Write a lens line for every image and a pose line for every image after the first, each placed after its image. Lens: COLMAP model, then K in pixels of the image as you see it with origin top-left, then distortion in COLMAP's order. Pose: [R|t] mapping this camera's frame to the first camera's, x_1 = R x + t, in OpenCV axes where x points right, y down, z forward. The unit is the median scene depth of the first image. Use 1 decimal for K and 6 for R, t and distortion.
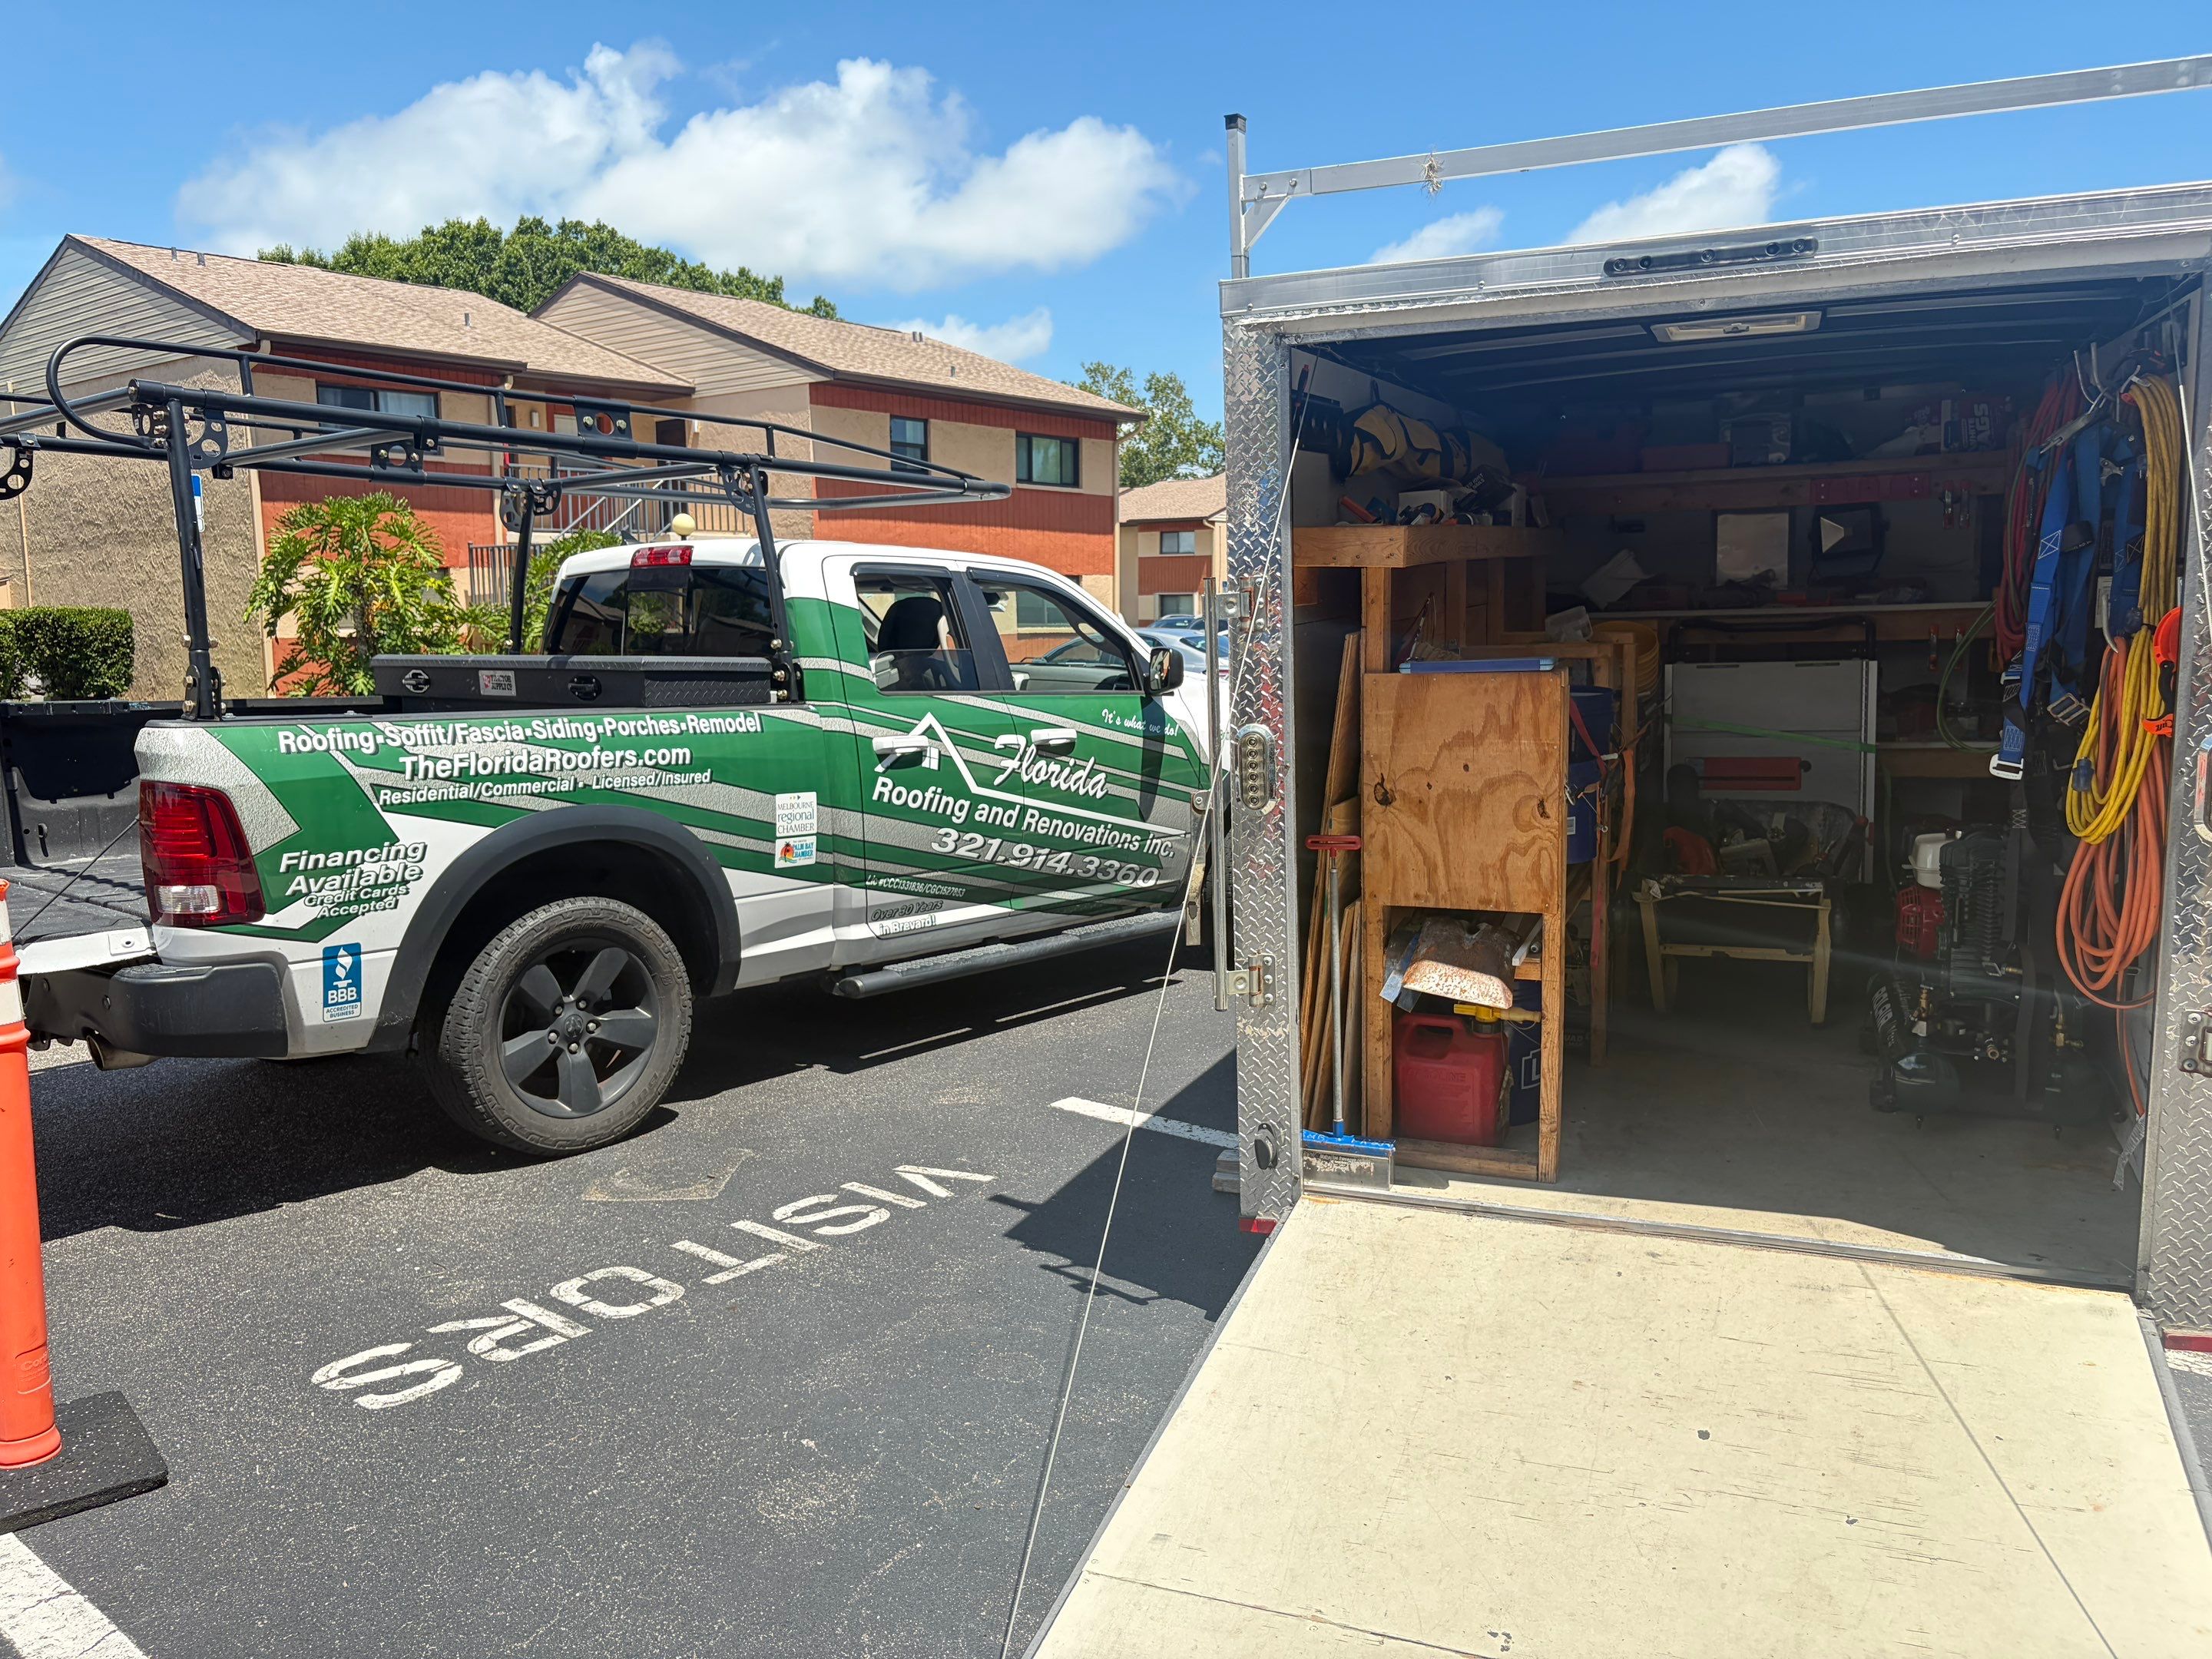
lens RADIAL K [[1653.2, 0, 1099.8], [0, 1653.2, 829.0], [0, 0, 1]] dist [0.042734, 0.001688]
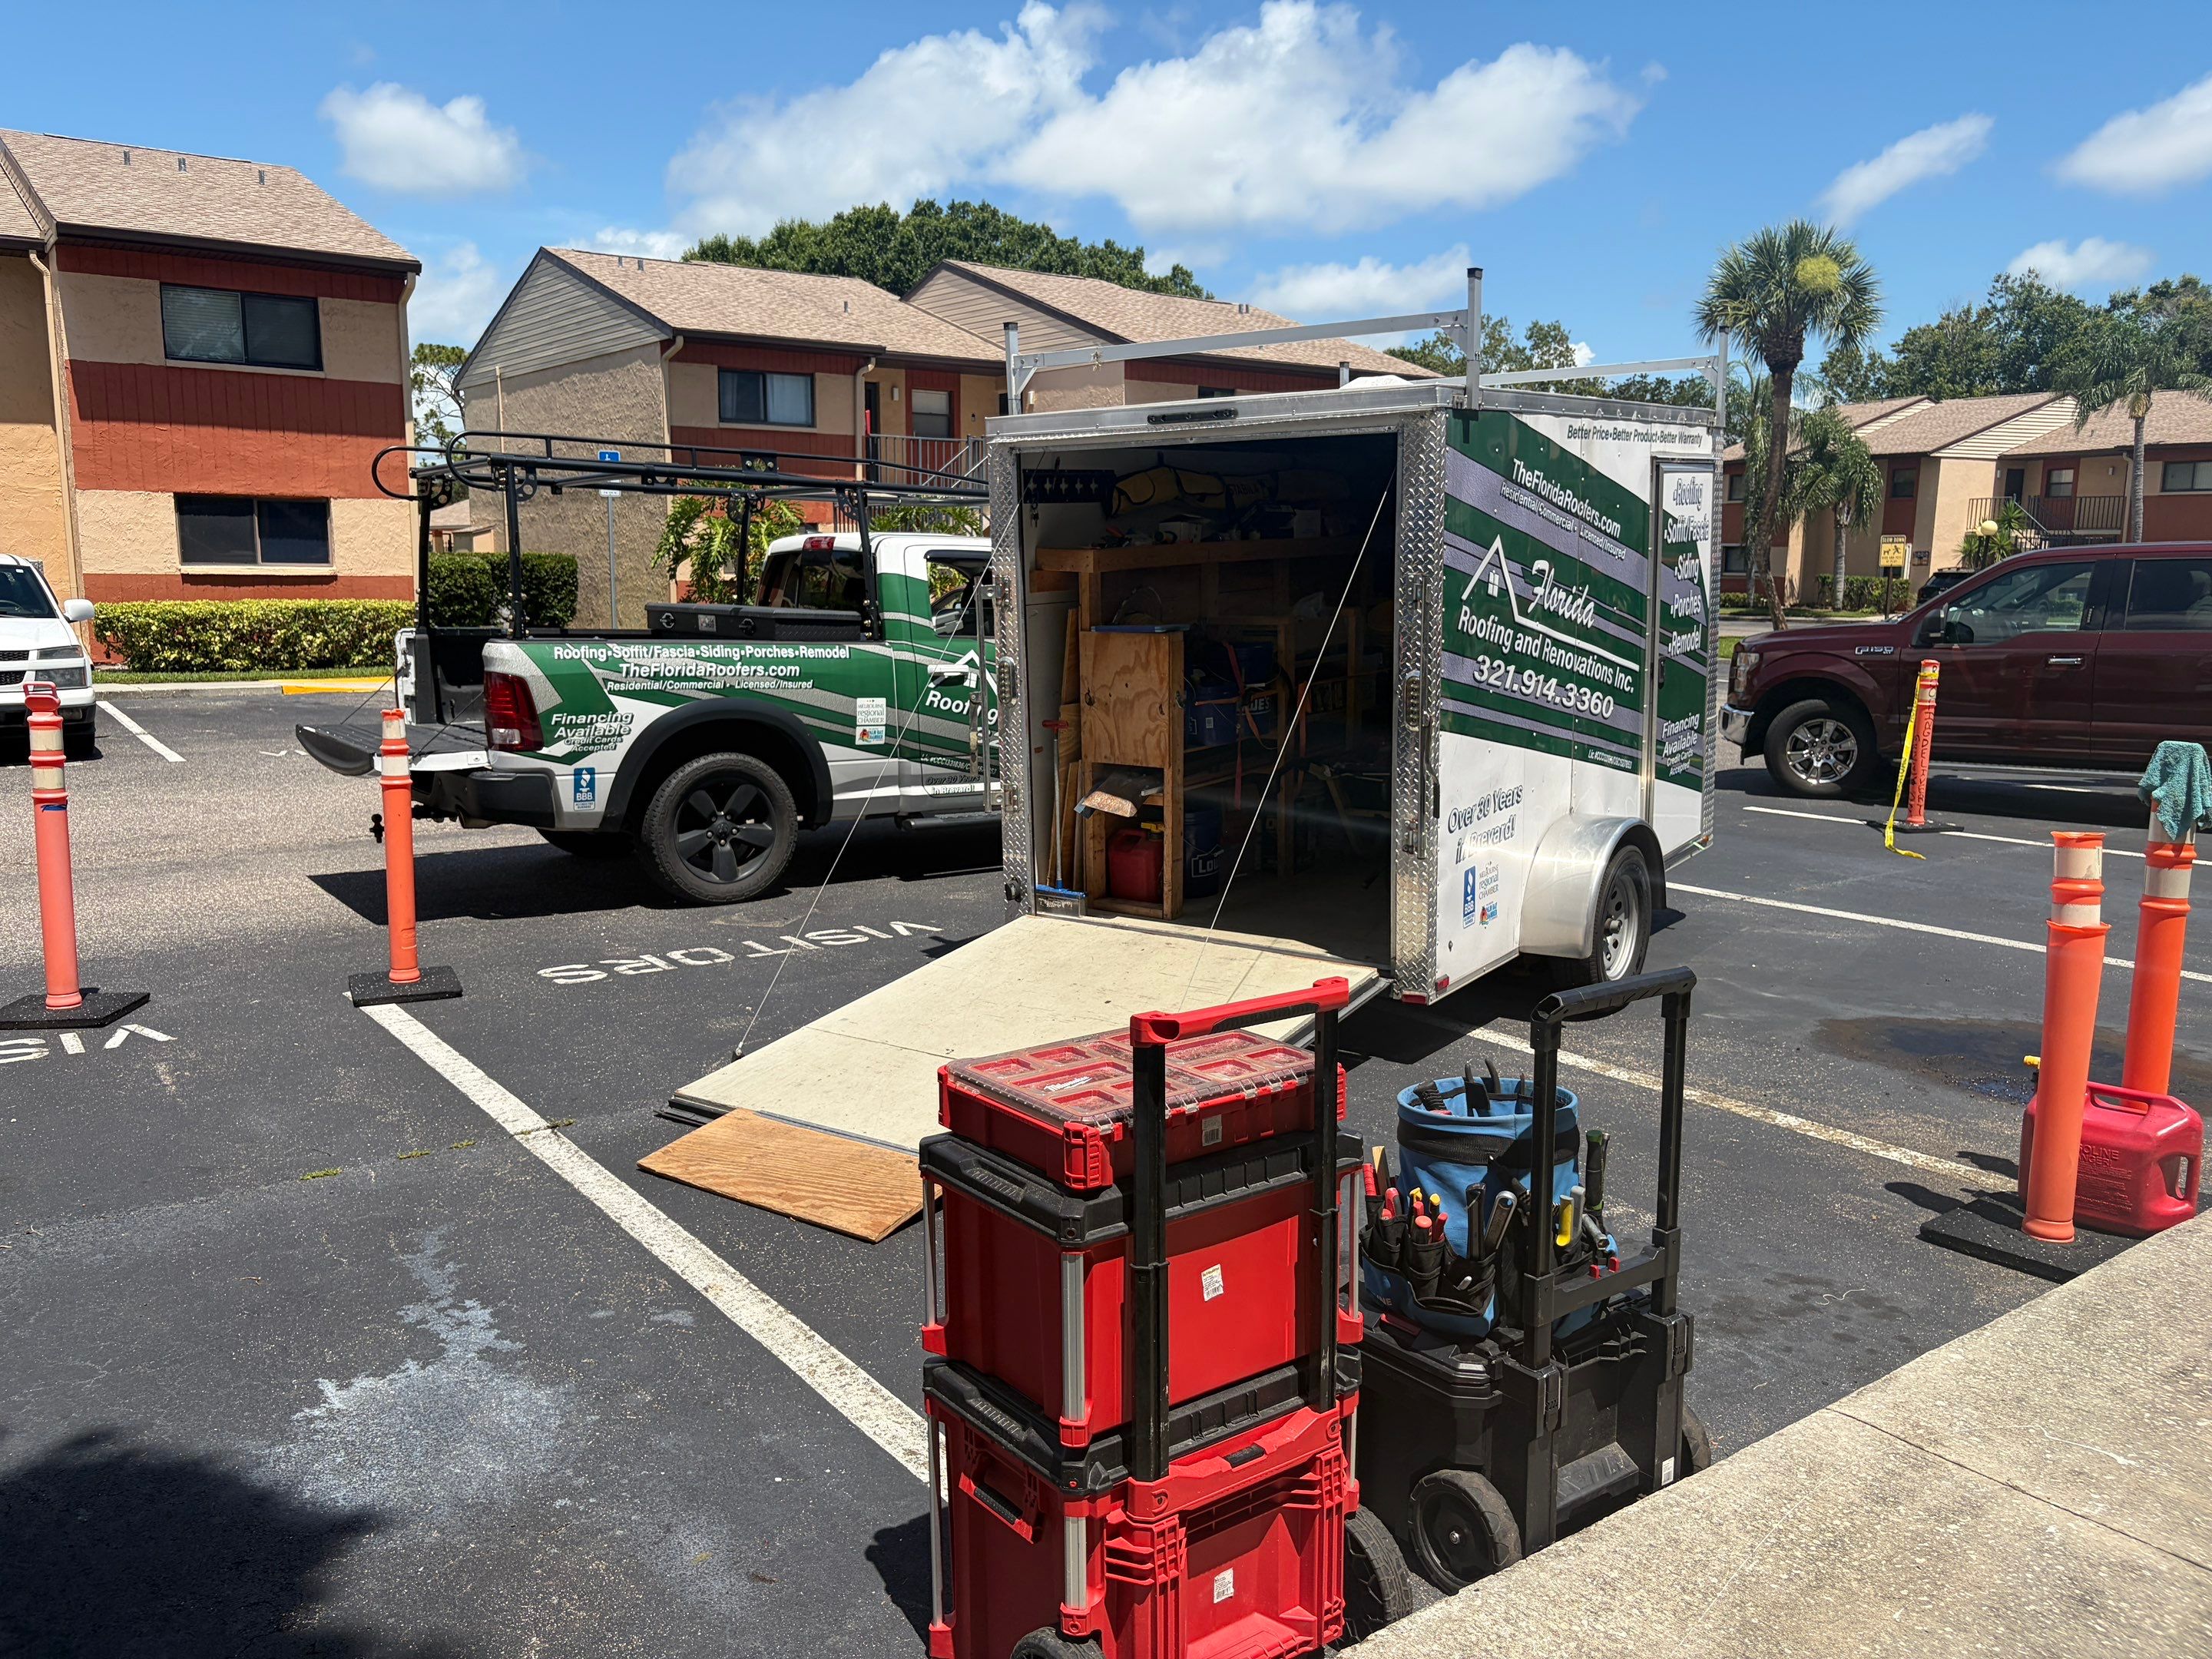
lens RADIAL K [[1642.8, 0, 1106.0], [0, 1642.8, 829.5], [0, 0, 1]] dist [0.076965, -0.001331]
pose [[0.972938, 0.053799, -0.224716, 0.401339], [-0.046607, 0.998221, 0.037192, 0.035409], [0.226317, -0.025713, 0.973714, -0.492177]]
